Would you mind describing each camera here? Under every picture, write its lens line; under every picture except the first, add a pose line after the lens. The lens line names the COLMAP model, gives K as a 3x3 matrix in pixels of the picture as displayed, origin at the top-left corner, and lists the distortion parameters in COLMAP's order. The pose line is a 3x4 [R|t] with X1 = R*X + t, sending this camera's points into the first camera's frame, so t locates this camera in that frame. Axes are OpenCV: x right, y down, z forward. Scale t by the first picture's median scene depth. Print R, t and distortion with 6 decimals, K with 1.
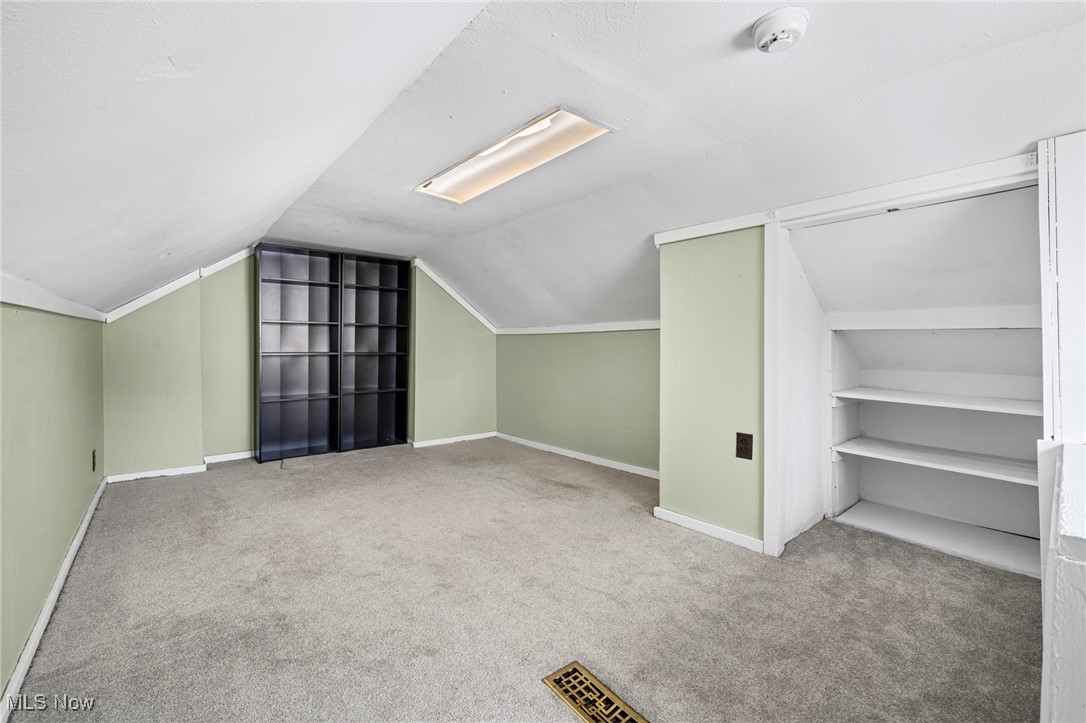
lens RADIAL K [[457.9, 0, 539.7], [0, 457.9, 355.5], [0, 0, 1]] dist [0.001561, 0.000089]
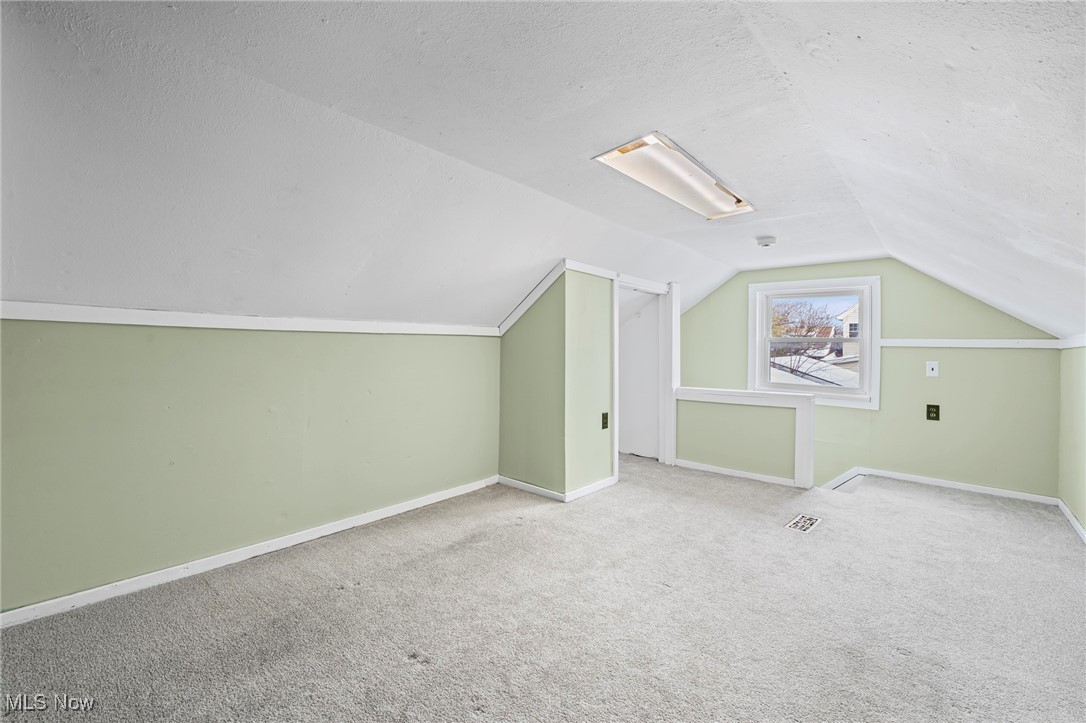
lens RADIAL K [[467.7, 0, 540.1], [0, 467.7, 359.6], [0, 0, 1]] dist [0.000563, -0.000005]
pose [[-0.149443, -0.016970, 0.988625, -0.855510], [0.014115, 0.999714, 0.019294, -0.030707], [-0.988670, 0.016837, -0.149160, 1.174653]]
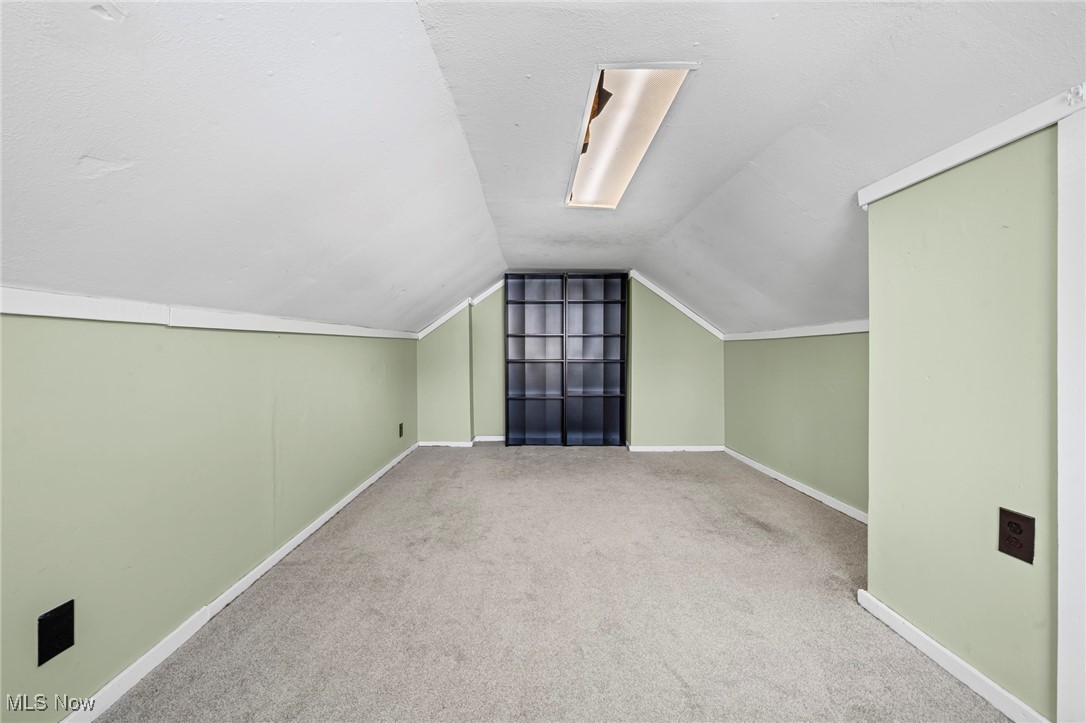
lens RADIAL K [[416.6, 0, 541.6], [0, 416.6, 356.9], [0, 0, 1]] dist [-0.002053, -0.000030]
pose [[0.781685, 0.000329, -0.623673, 0.254513], [-0.007710, 0.999929, -0.009137, -0.005622], [0.623626, 0.011951, 0.781632, 0.205859]]
